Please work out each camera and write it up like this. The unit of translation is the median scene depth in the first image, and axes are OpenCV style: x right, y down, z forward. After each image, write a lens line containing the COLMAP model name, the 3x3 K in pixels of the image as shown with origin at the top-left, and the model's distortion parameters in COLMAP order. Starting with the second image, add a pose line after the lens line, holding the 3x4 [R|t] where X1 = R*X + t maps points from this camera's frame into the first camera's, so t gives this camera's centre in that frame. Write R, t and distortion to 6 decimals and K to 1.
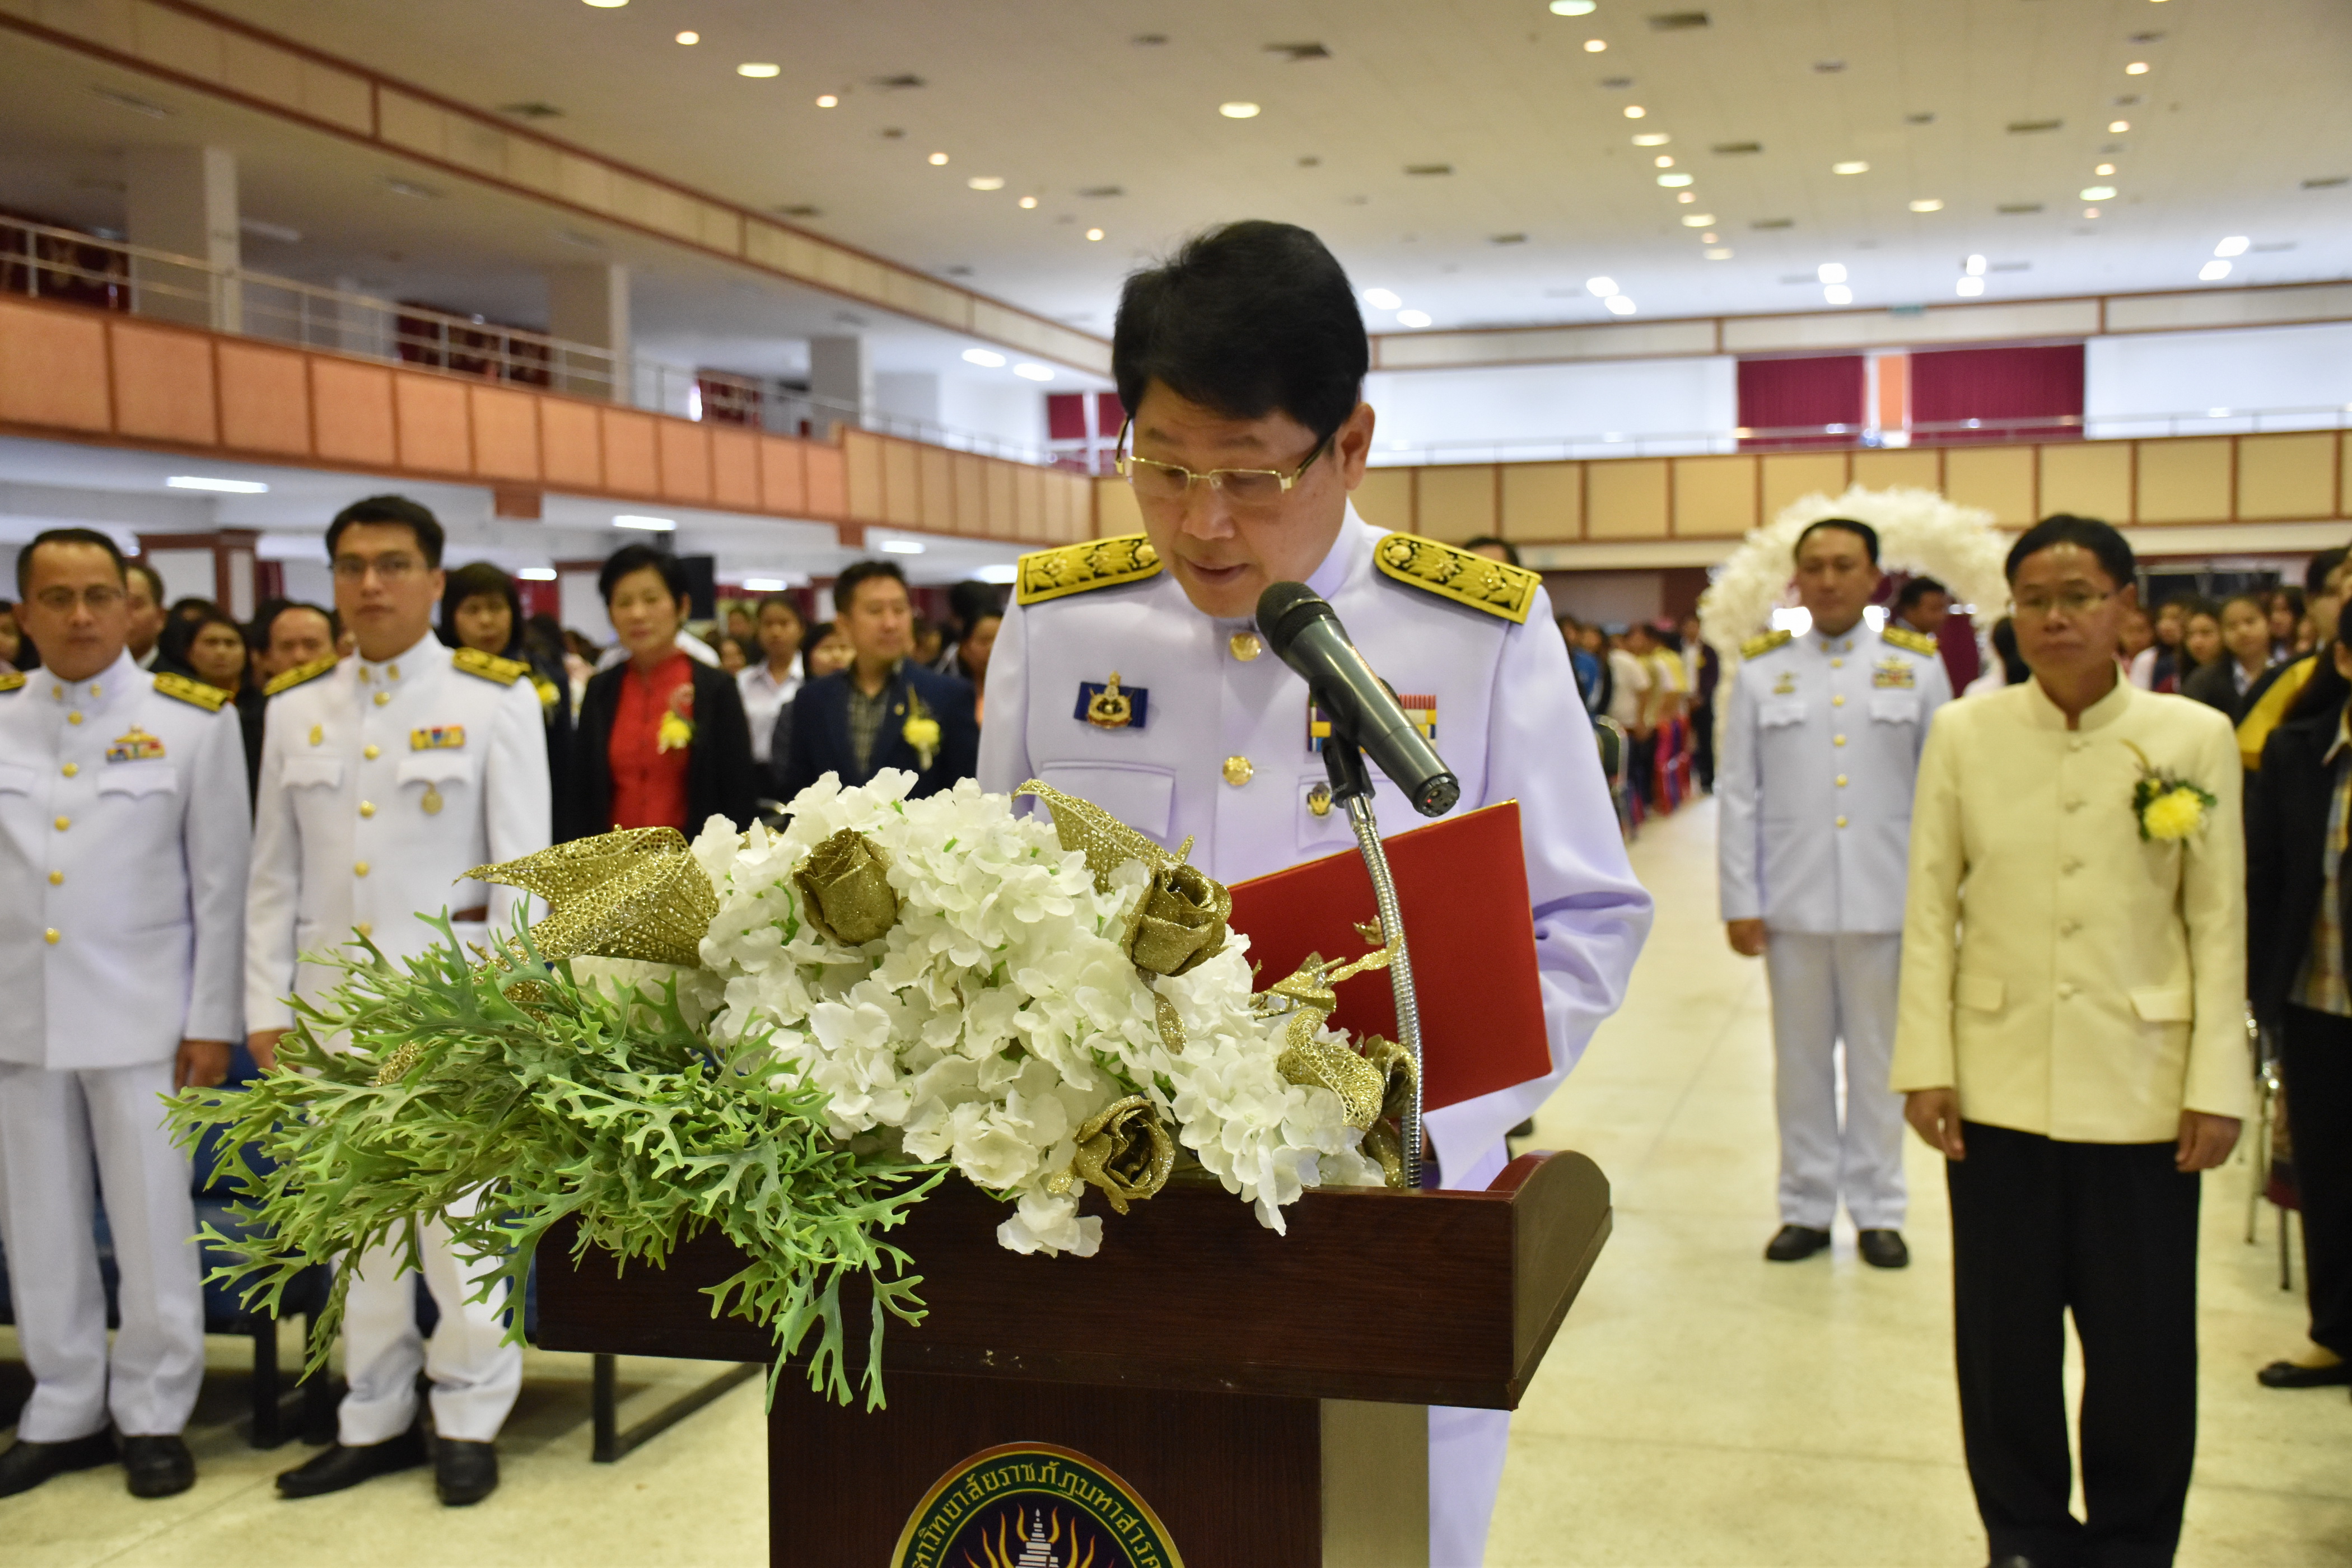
lens RADIAL K [[2764.5, 0, 1191.5], [0, 2764.5, 798.0], [0, 0, 1]] dist [0.094998, 0.000000]
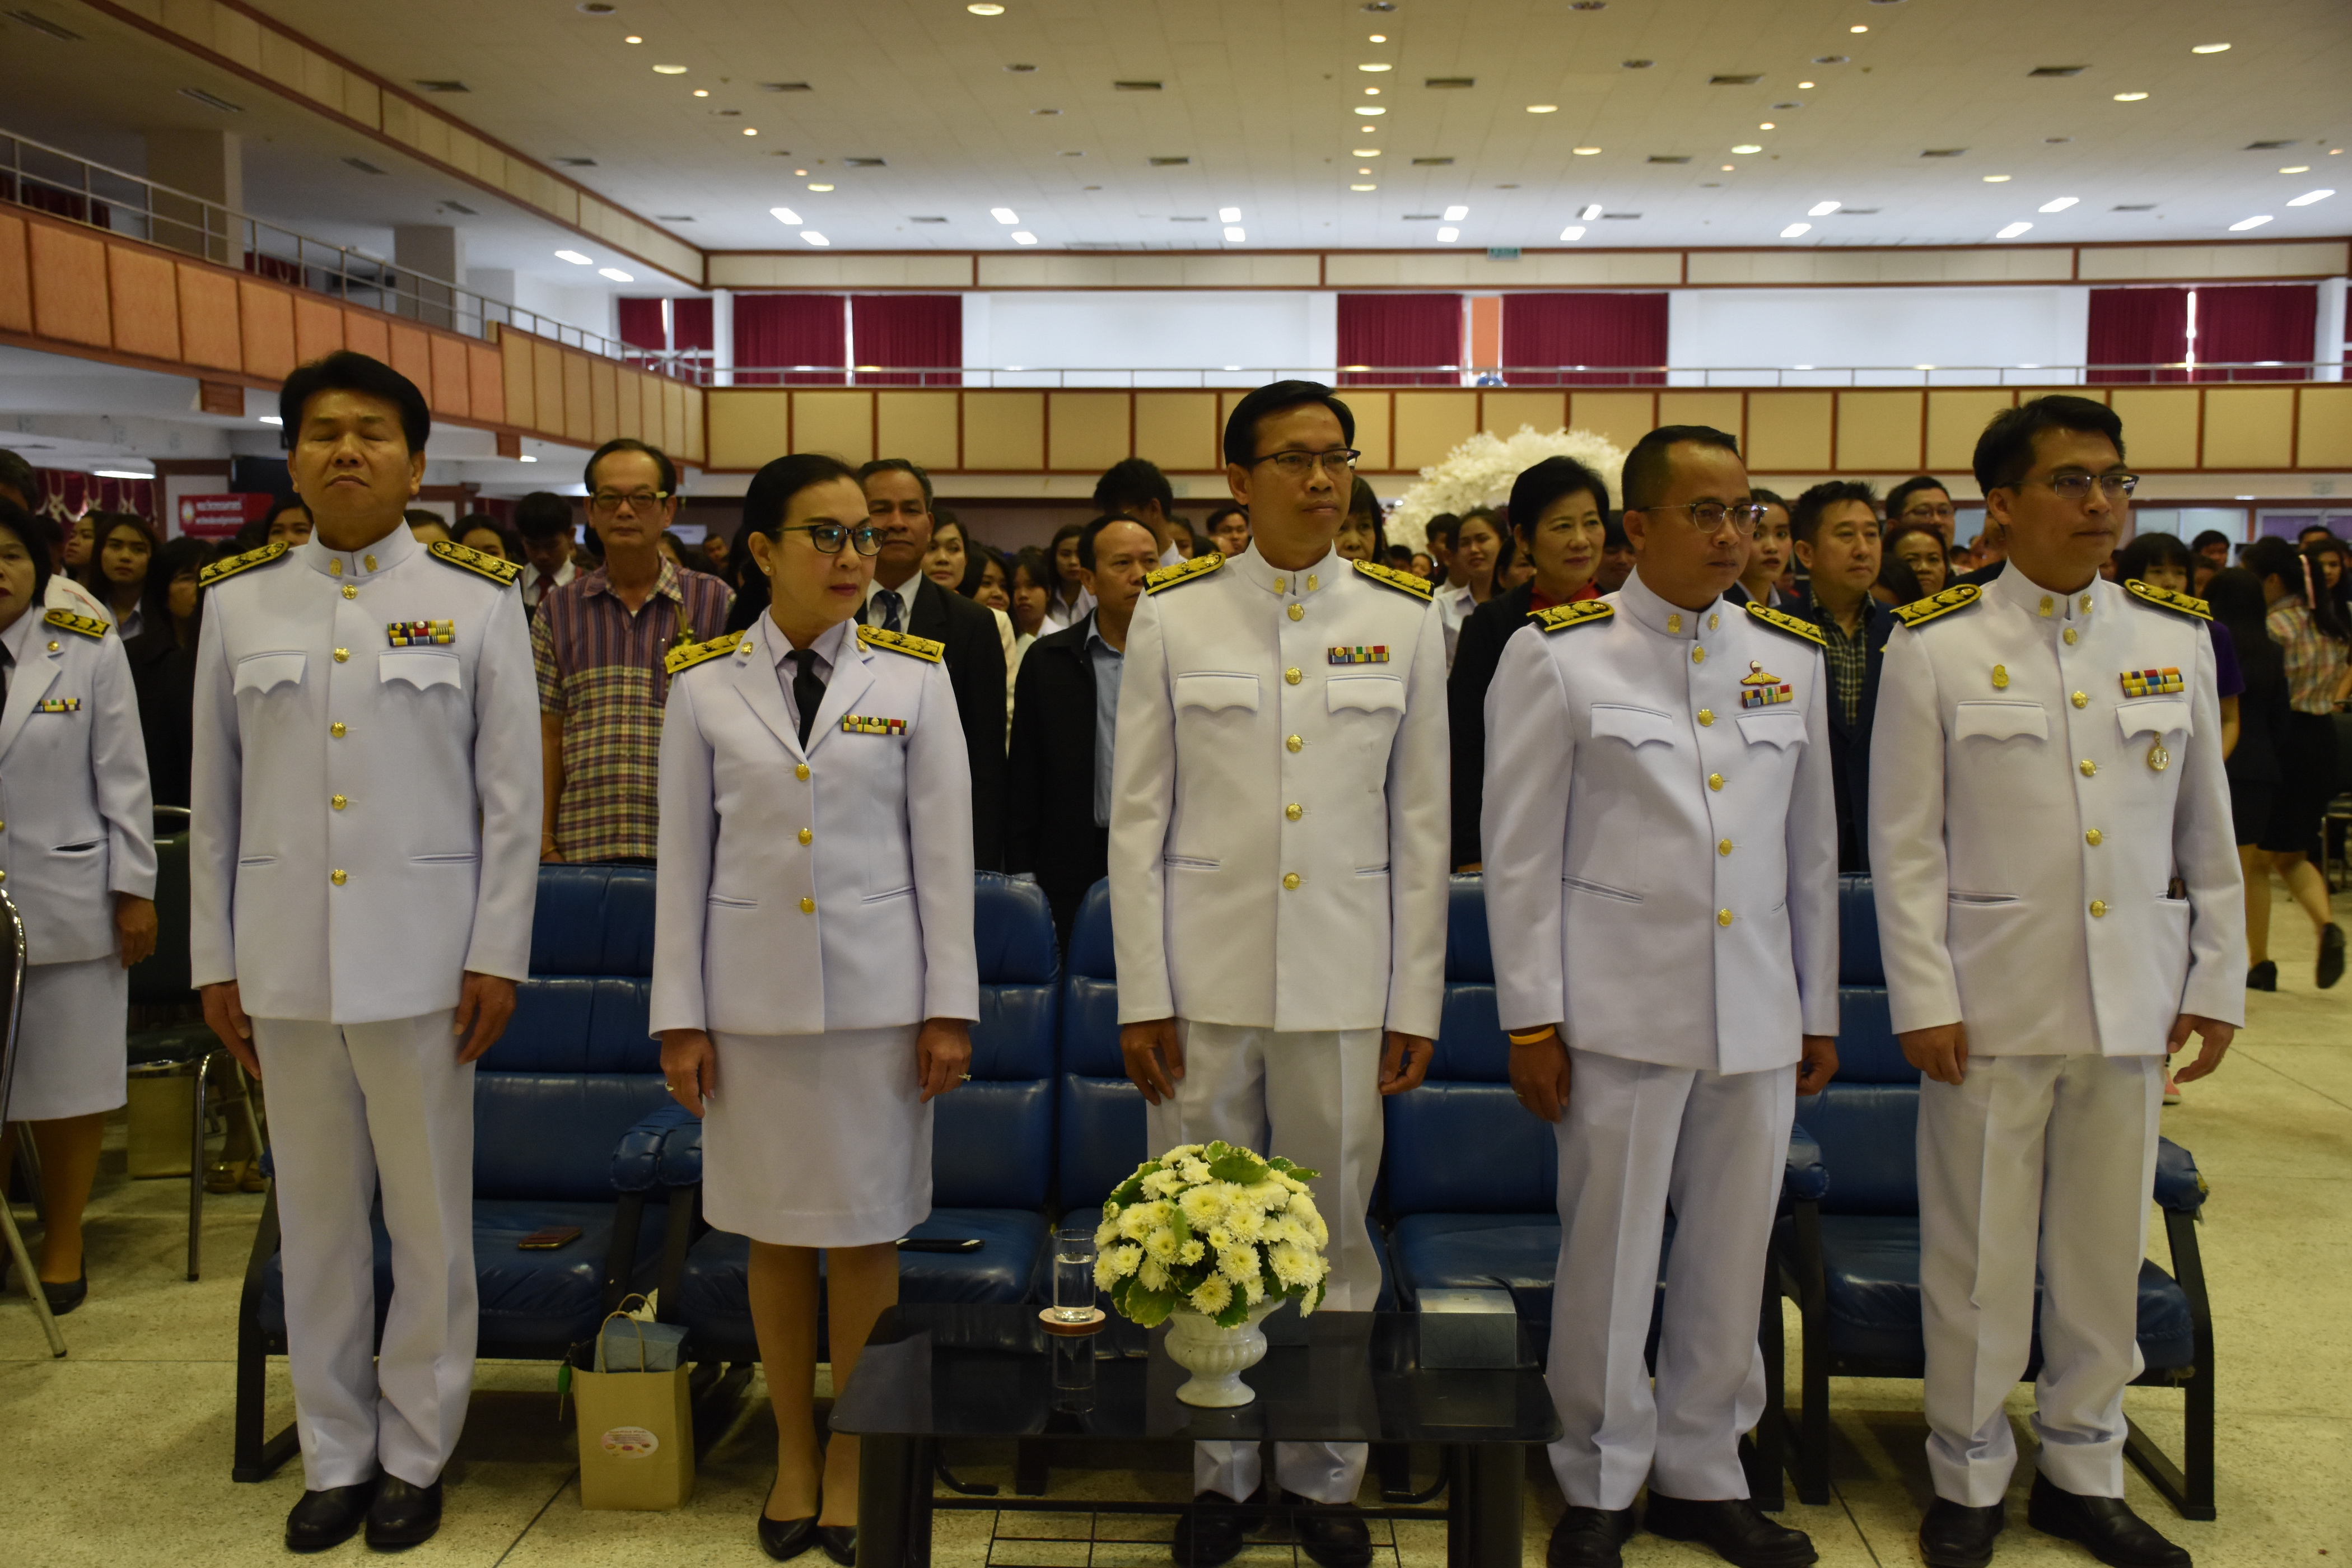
lens RADIAL K [[2764.5, 0, 1187.4], [0, 2764.5, 819.8], [0, 0, 1]] dist [0.094998, 0.000000]
pose [[0.975056, -0.000645, 0.221960, -0.100667], [-0.006882, 0.999427, 0.033138, -0.000774], [-0.221854, -0.033839, 0.974493, 0.032505]]
